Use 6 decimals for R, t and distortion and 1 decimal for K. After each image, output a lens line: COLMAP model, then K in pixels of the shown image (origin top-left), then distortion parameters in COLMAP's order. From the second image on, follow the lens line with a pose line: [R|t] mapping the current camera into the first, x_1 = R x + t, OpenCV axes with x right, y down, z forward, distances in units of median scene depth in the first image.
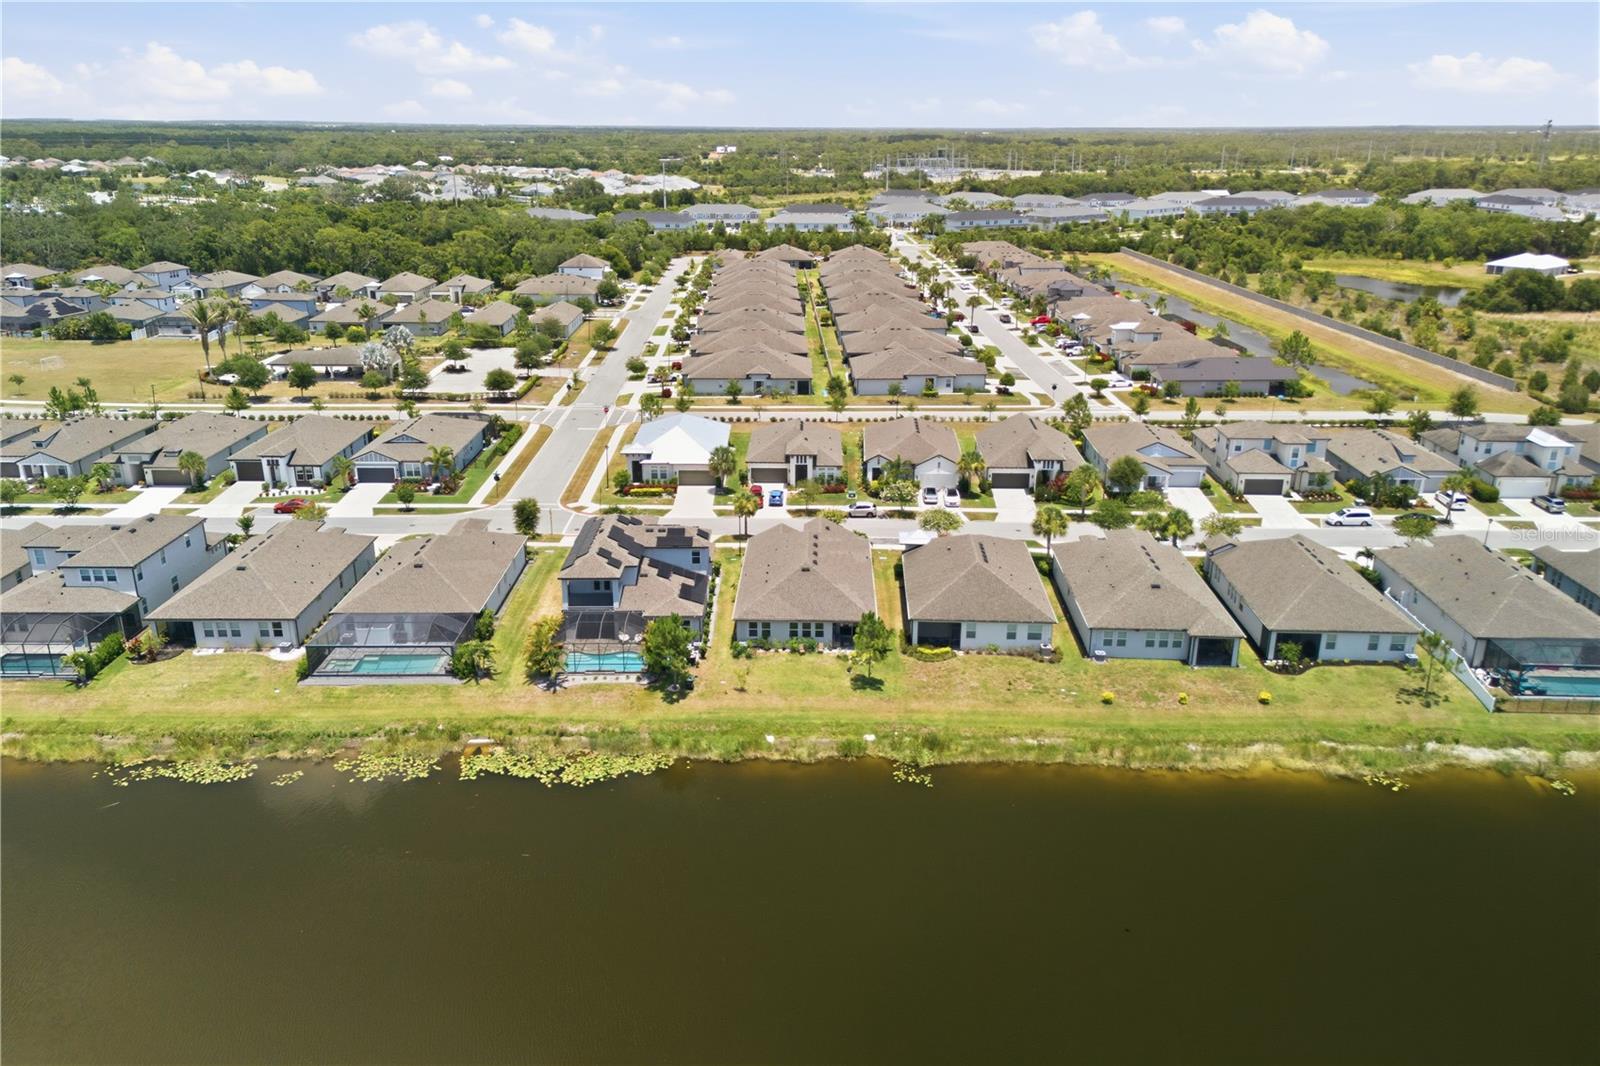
lens RADIAL K [[1168.3, 0, 800.0], [0, 1168.3, 533.0], [0, 0, 1]] dist [0.115690, -0.153551]
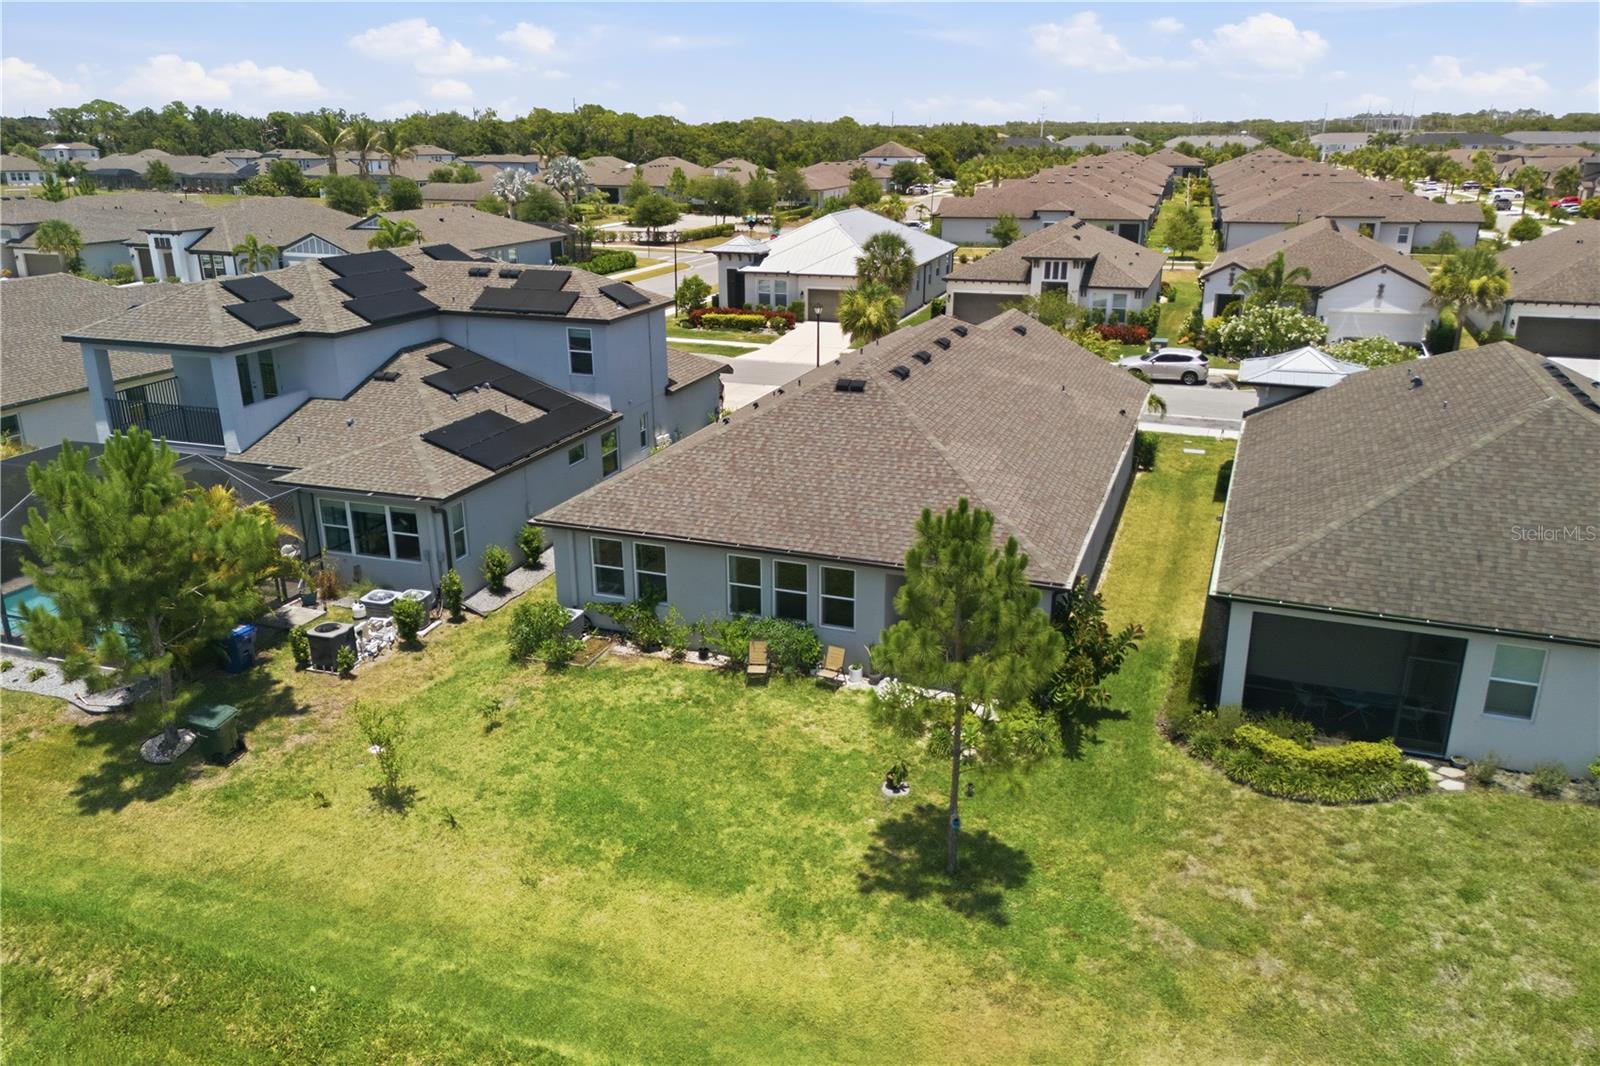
lens RADIAL K [[1175.9, 0, 803.3], [0, 1175.9, 537.9], [0, 0, 1]] dist [0.073932, -0.076261]
pose [[0.947386, 0.100840, -0.303795, 0.081171], [-0.100922, 0.994774, 0.015473, 0.062647], [0.303767, 0.016001, 0.952612, 0.704221]]
